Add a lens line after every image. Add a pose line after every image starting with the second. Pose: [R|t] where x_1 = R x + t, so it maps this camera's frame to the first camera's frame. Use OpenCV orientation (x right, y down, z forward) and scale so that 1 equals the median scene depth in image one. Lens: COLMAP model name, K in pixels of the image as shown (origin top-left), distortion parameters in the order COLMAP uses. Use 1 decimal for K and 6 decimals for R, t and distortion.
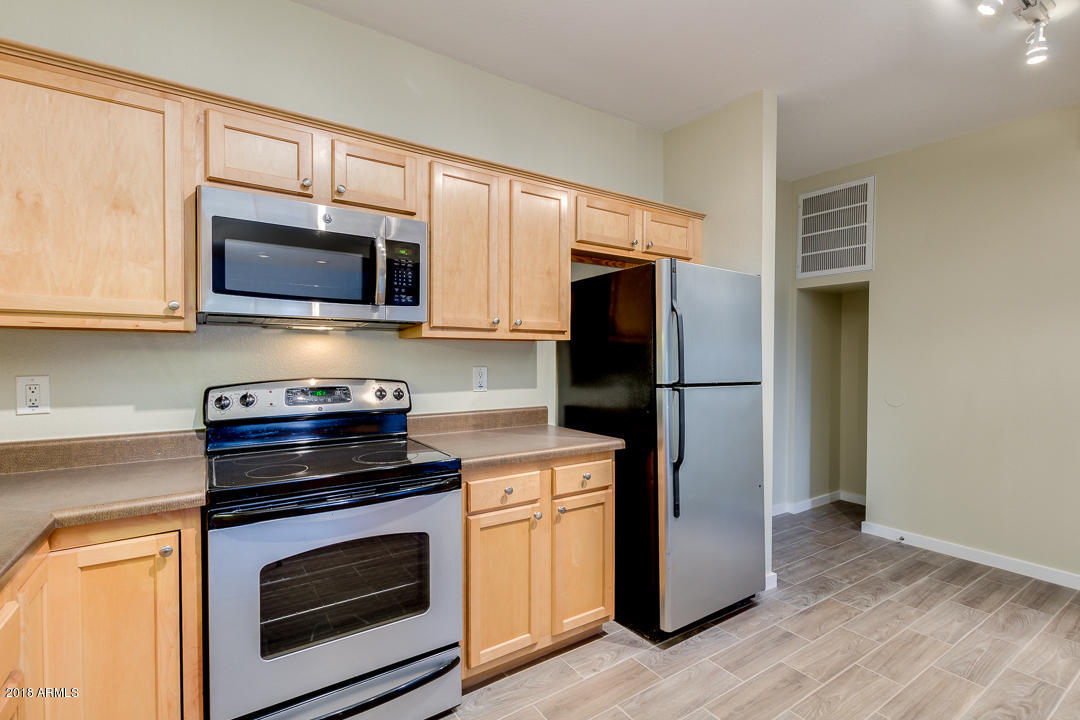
lens RADIAL K [[497.7, 0, 537.2], [0, 497.7, 361.9], [0, 0, 1]] dist [0.010684, -0.000381]
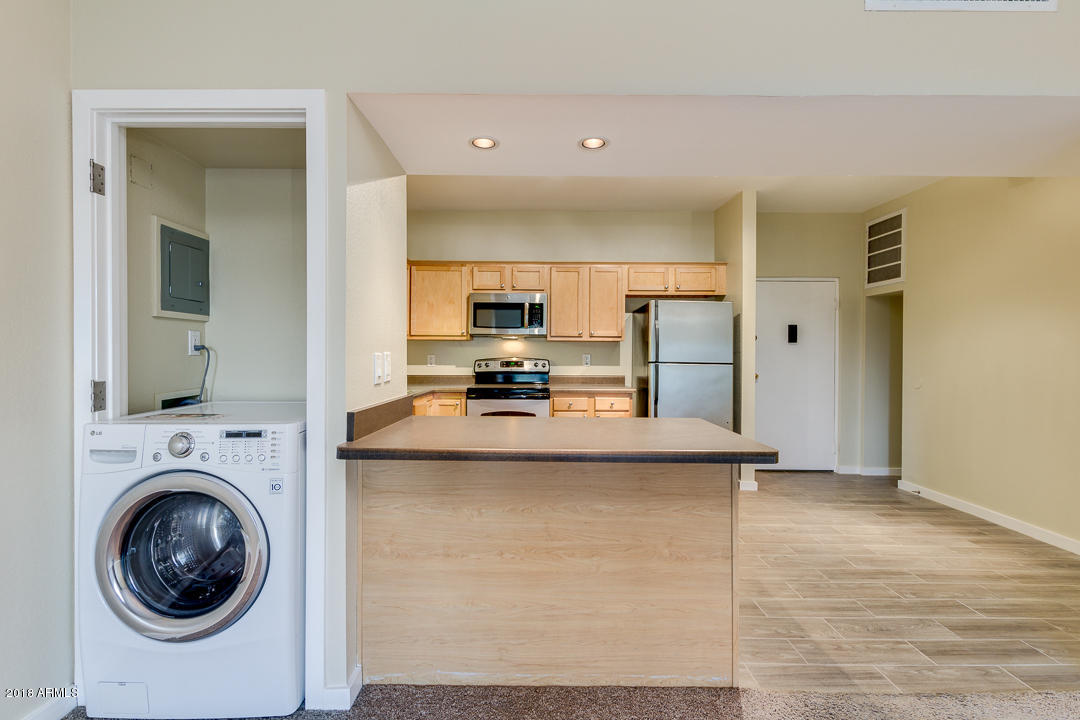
lens RADIAL K [[497.7, 0, 541.9], [0, 497.7, 354.5], [0, 0, 1]] dist [0.010684, -0.000381]
pose [[0.834531, 0.000686, -0.550960, 1.044523], [-0.009385, 0.999872, -0.012969, 0.047455], [0.550880, 0.015993, 0.834431, -0.988005]]
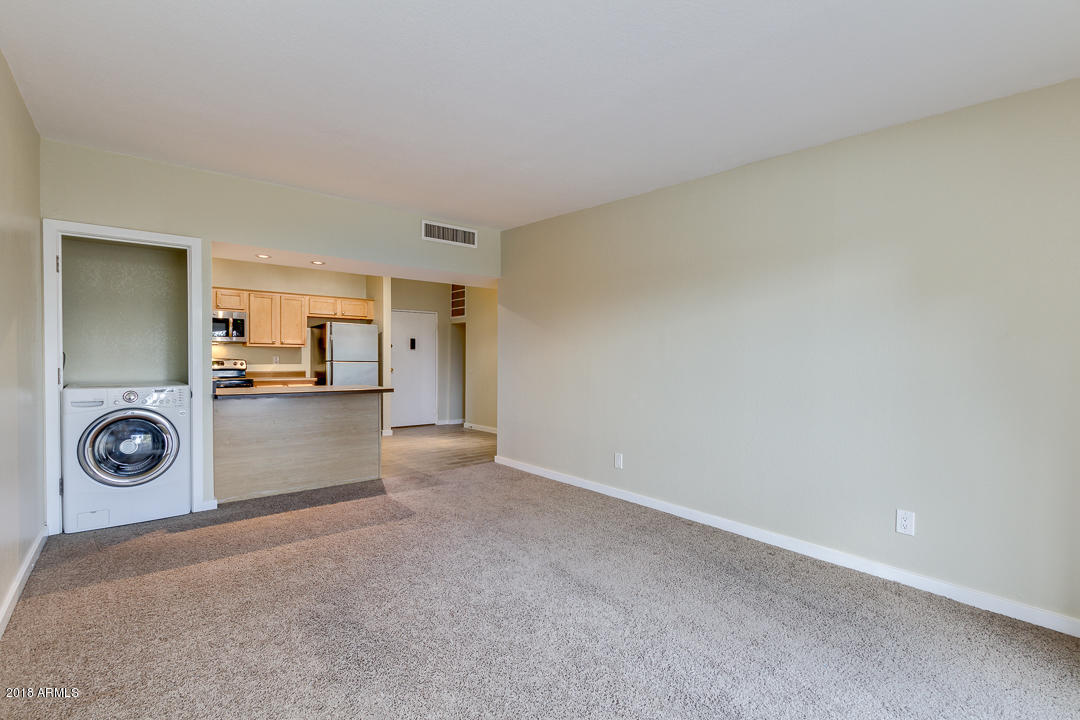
lens RADIAL K [[497.7, 0, 538.6], [0, 497.7, 362.9], [0, 0, 1]] dist [0.010684, -0.000381]
pose [[0.995178, -0.000606, 0.098082, 1.356175], [0.001093, 0.999987, -0.004910, 0.079182], [-0.098078, 0.004994, 0.995166, -2.466300]]
